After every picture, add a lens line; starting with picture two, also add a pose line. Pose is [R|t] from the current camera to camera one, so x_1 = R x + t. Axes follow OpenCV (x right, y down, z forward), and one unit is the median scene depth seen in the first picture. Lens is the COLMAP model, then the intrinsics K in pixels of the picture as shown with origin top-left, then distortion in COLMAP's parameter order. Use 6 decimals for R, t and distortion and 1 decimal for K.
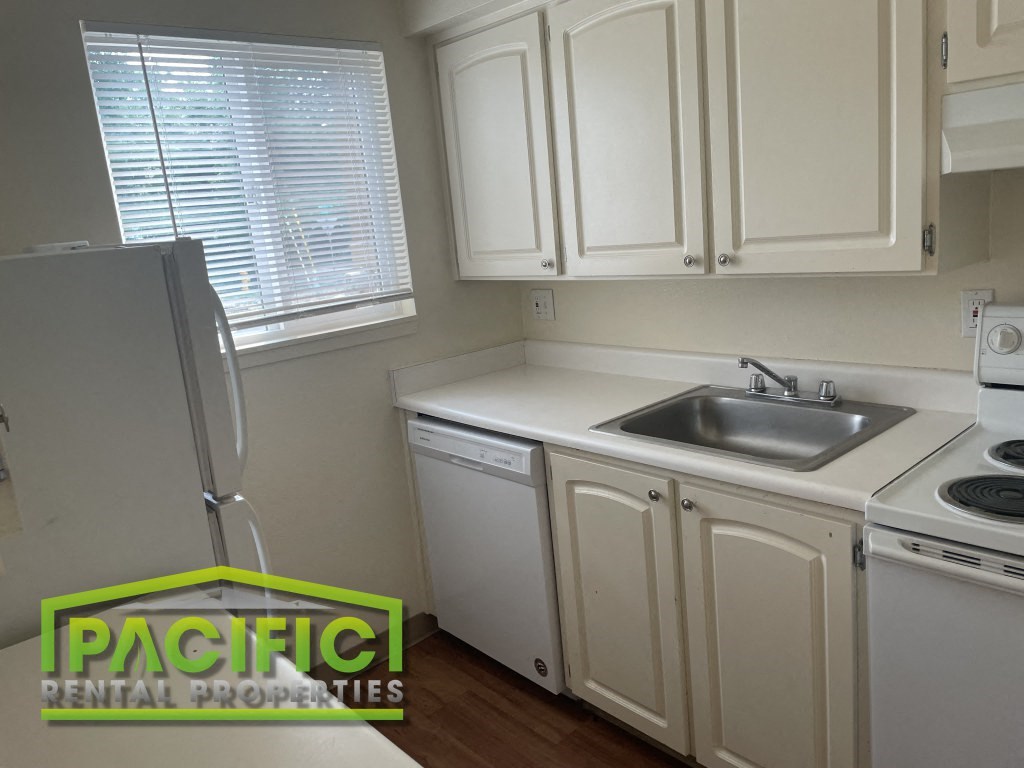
lens RADIAL K [[759.7, 0, 512.4], [0, 759.7, 360.4], [0, 0, 1]] dist [0.037910, -0.000363]
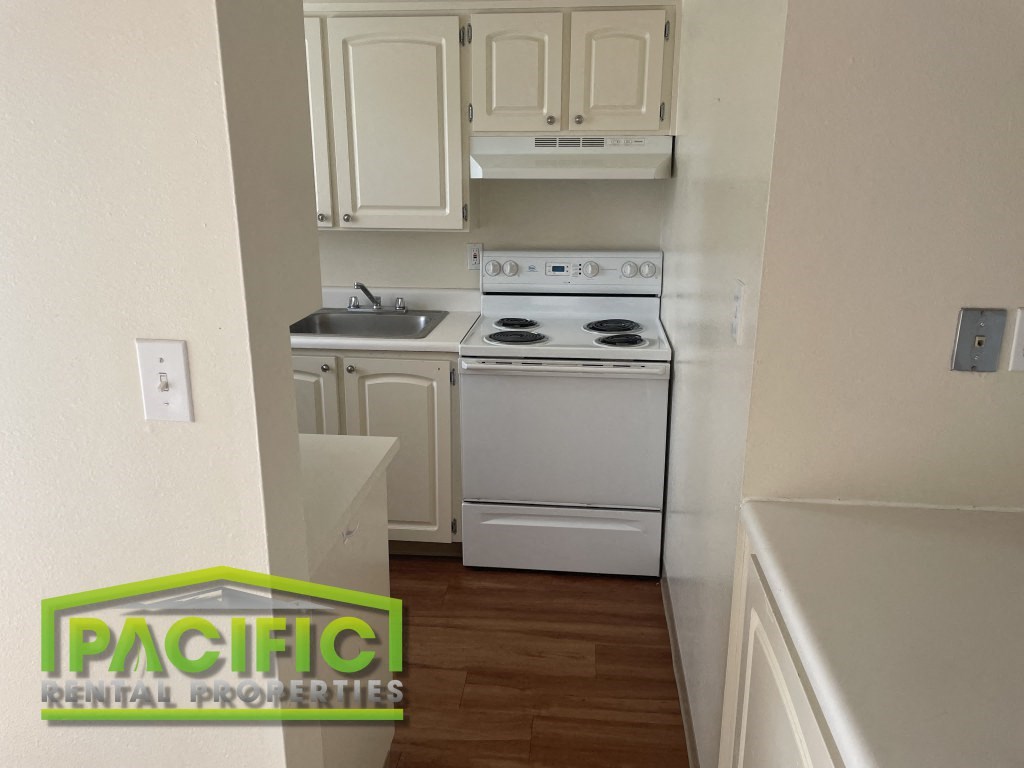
lens RADIAL K [[759.7, 0, 512.4], [0, 759.7, 360.4], [0, 0, 1]] dist [0.037910, -0.000363]
pose [[0.746537, -0.070441, 0.661604, -0.581278], [0.046621, 0.997474, 0.053596, 0.100742], [-0.663708, -0.009166, 0.747935, -0.432010]]
